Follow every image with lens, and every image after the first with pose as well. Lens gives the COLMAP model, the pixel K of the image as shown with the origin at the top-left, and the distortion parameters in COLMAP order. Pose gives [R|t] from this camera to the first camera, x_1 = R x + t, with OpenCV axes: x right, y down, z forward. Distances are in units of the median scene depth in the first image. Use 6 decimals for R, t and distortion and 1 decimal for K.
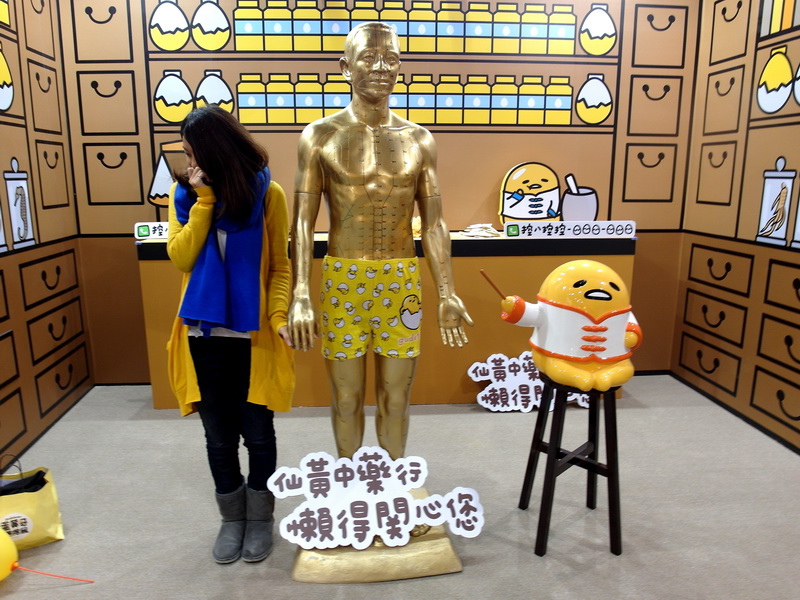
lens RADIAL K [[584.3, 0, 394.2], [0, 584.3, 300.7], [0, 0, 1]] dist [-0.042220, -0.002271]
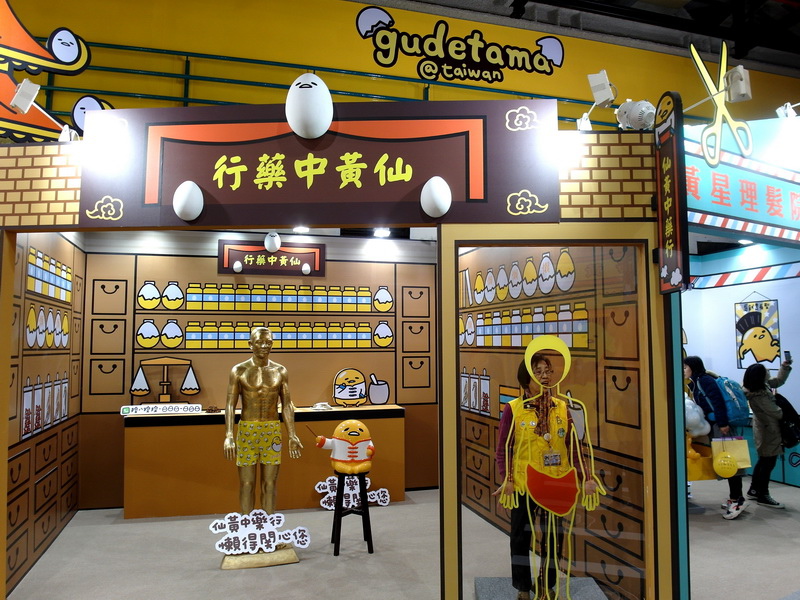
lens RADIAL K [[584.3, 0, 394.2], [0, 584.3, 300.7], [0, 0, 1]] dist [-0.042220, -0.002271]
pose [[0.983172, 0.009013, 0.182458, 0.058318], [0.043614, 0.958319, -0.282352, 0.140675], [-0.177397, 0.285558, 0.941800, -1.372174]]
